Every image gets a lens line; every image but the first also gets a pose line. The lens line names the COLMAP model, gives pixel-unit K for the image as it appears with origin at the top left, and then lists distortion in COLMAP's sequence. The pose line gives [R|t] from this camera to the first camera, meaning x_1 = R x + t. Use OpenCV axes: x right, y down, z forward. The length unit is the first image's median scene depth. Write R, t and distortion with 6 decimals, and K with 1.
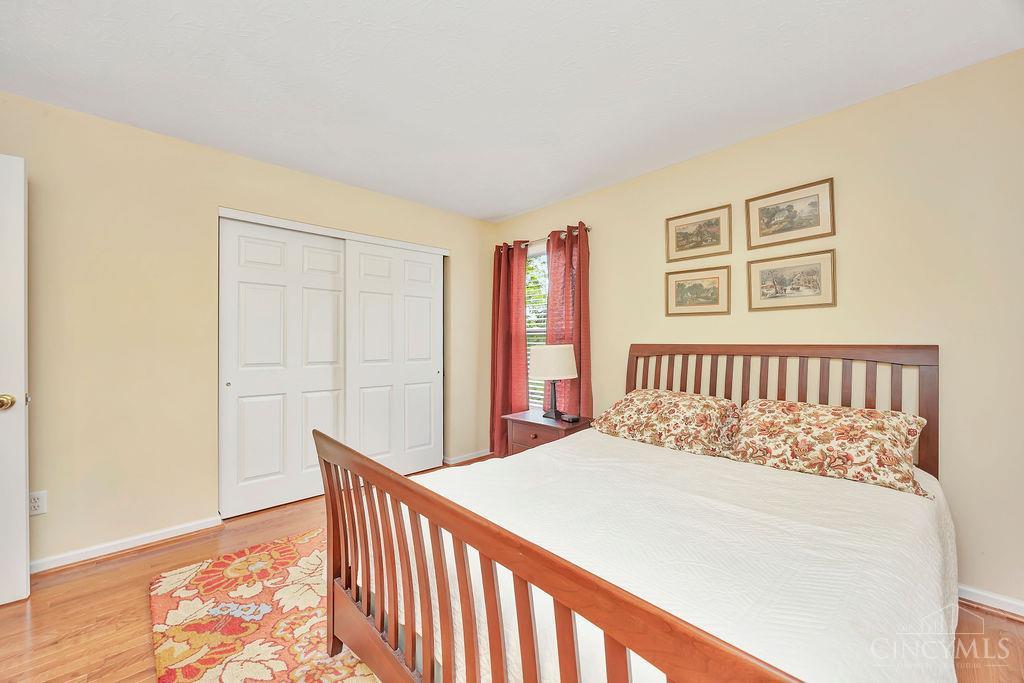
lens RADIAL K [[395.2, 0, 510.1], [0, 395.2, 340.5], [0, 0, 1]] dist [-0.002551, 0.000064]
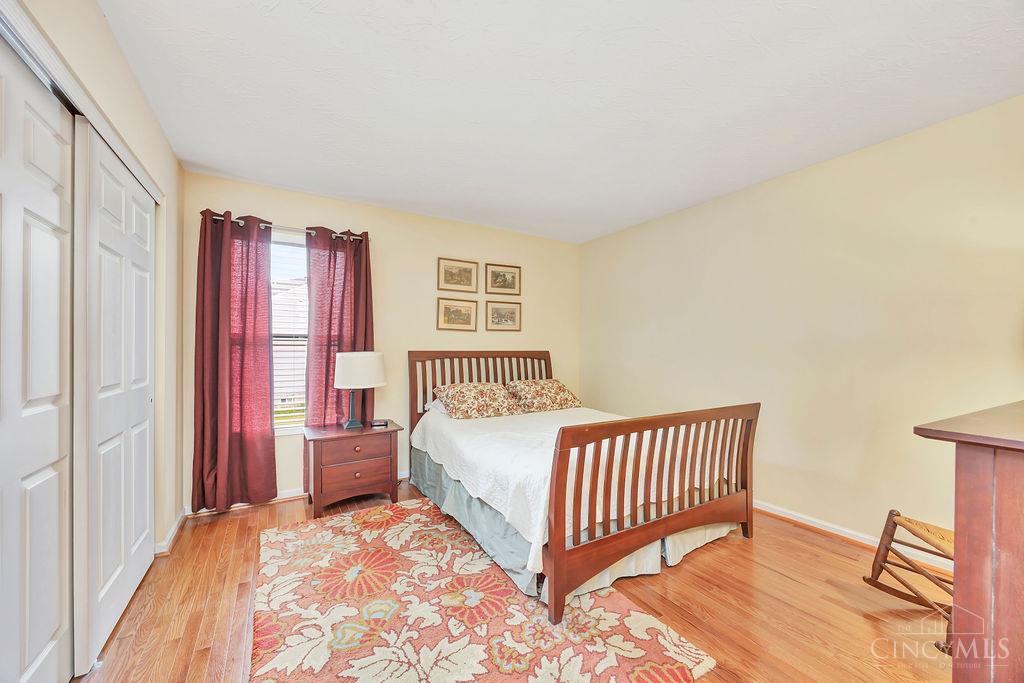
lens RADIAL K [[395.2, 0, 510.0], [0, 395.2, 348.7], [0, 0, 1]] dist [-0.002551, 0.000064]
pose [[0.205015, 0.000765, 0.978758, -0.969014], [-0.006805, 0.999977, 0.000643, -0.000752], [-0.978735, -0.006793, 0.205016, 0.545774]]
